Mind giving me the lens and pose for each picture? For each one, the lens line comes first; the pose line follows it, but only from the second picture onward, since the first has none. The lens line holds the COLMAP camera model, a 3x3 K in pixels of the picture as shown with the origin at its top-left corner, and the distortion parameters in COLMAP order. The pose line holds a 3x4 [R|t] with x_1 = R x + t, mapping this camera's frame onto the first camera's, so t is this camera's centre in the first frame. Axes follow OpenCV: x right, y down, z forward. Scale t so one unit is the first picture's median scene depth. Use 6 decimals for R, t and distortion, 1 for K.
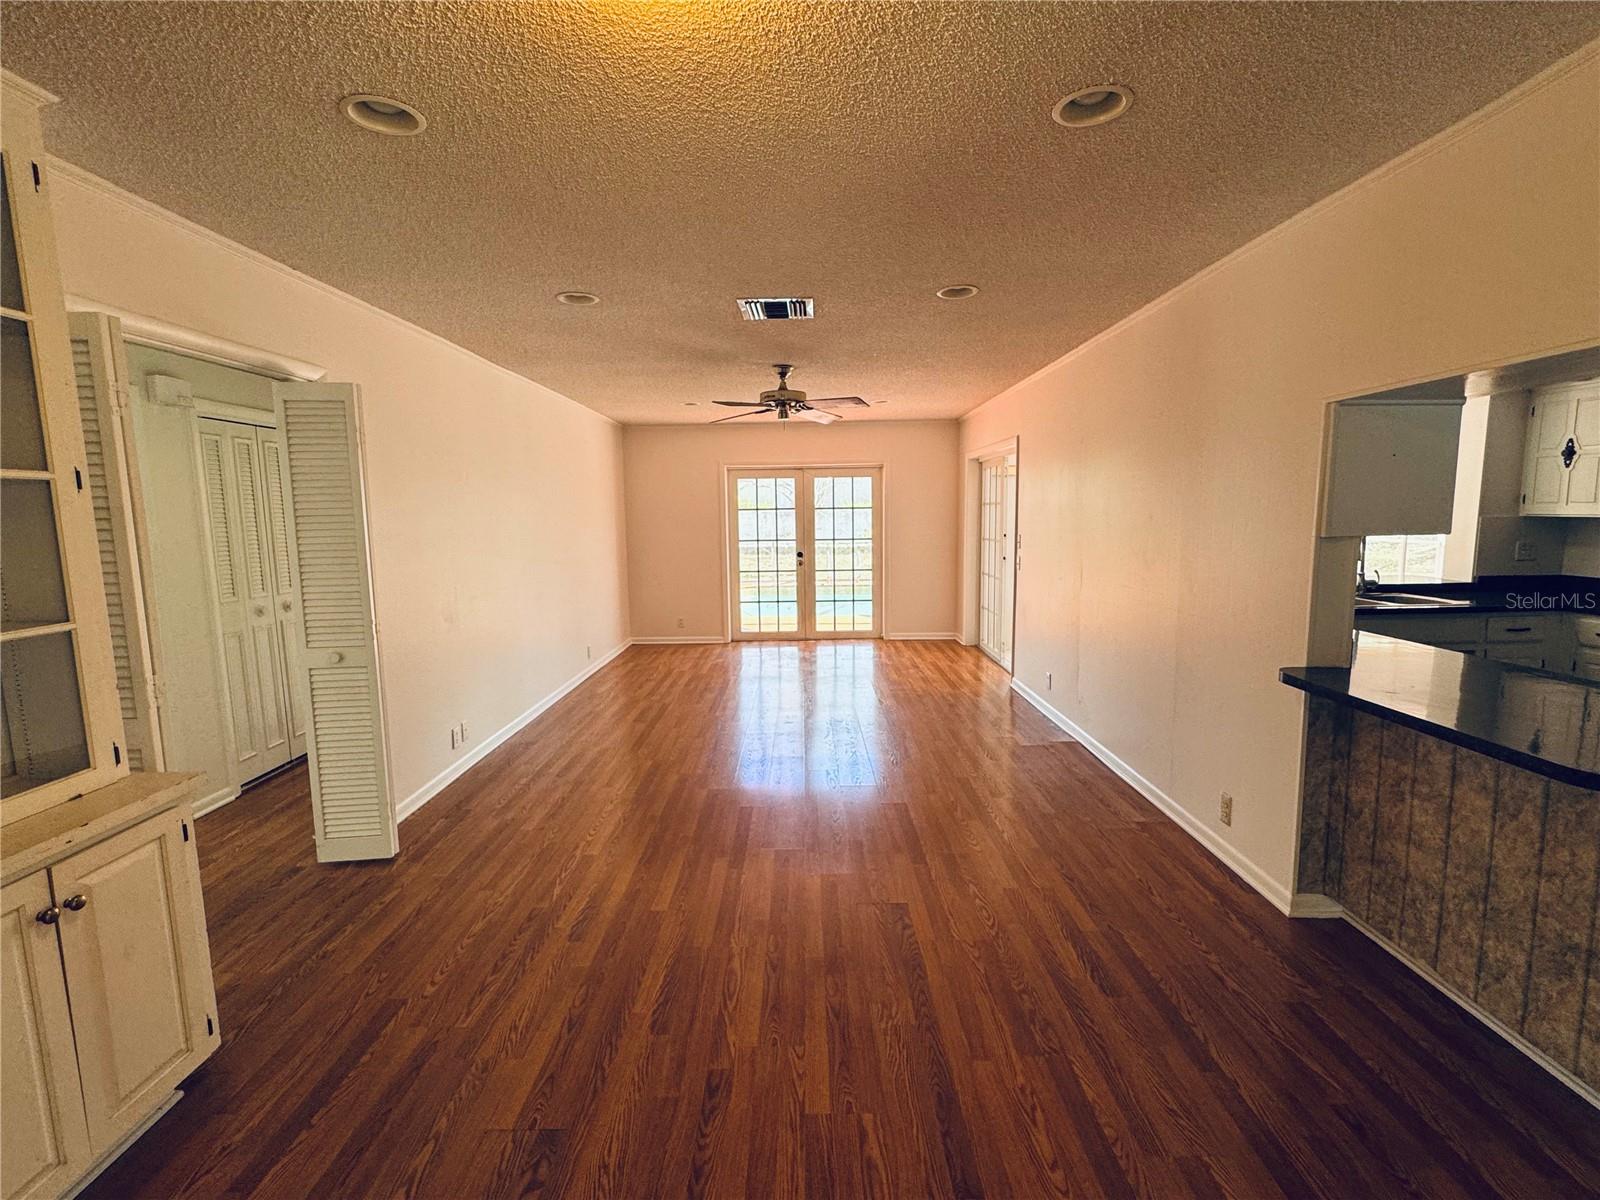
lens RADIAL K [[732.9, 0, 801.7], [0, 732.9, 598.6], [0, 0, 1]] dist [-0.003209, 0.000573]
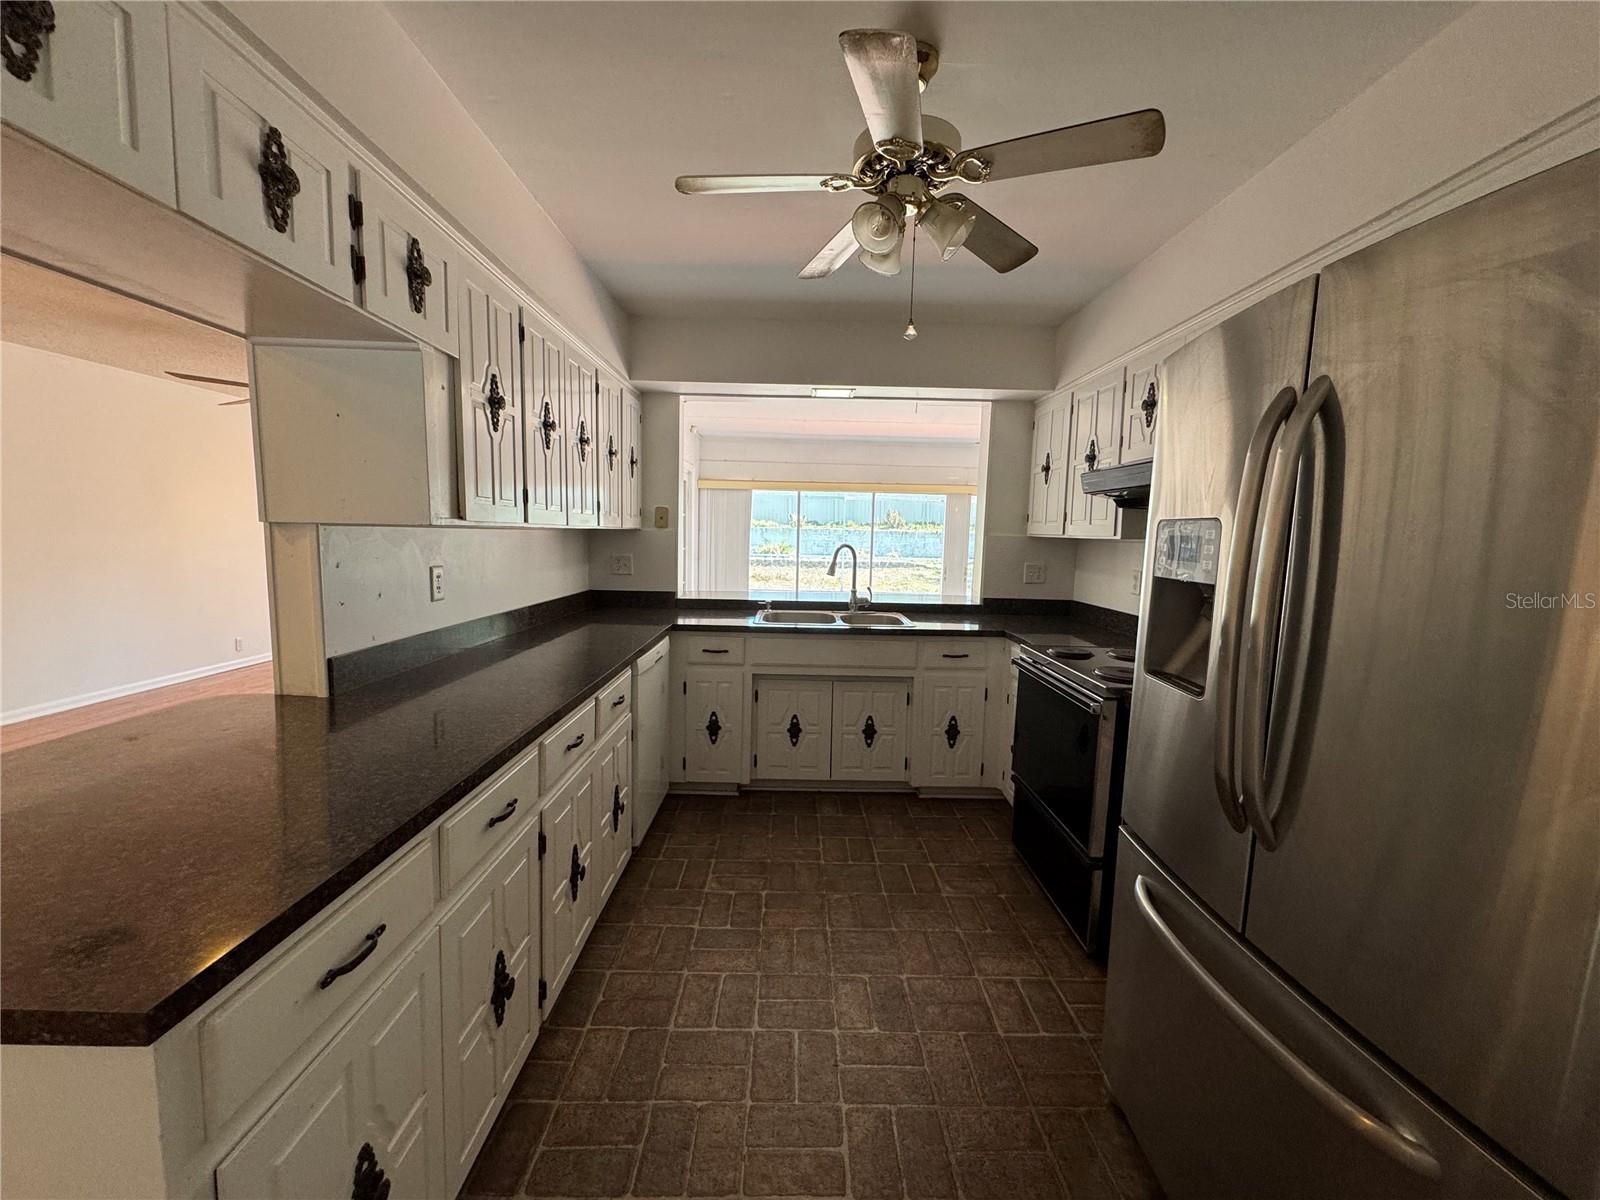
lens RADIAL K [[637.4, 0, 801.9], [0, 637.4, 599.4], [0, 0, 1]] dist [-0.003664, -0.000189]
pose [[0.999065, 0.037630, 0.021307, 1.246757], [-0.037368, 0.999223, -0.012571, -0.018311], [-0.021763, 0.011763, 0.999694, 0.337120]]
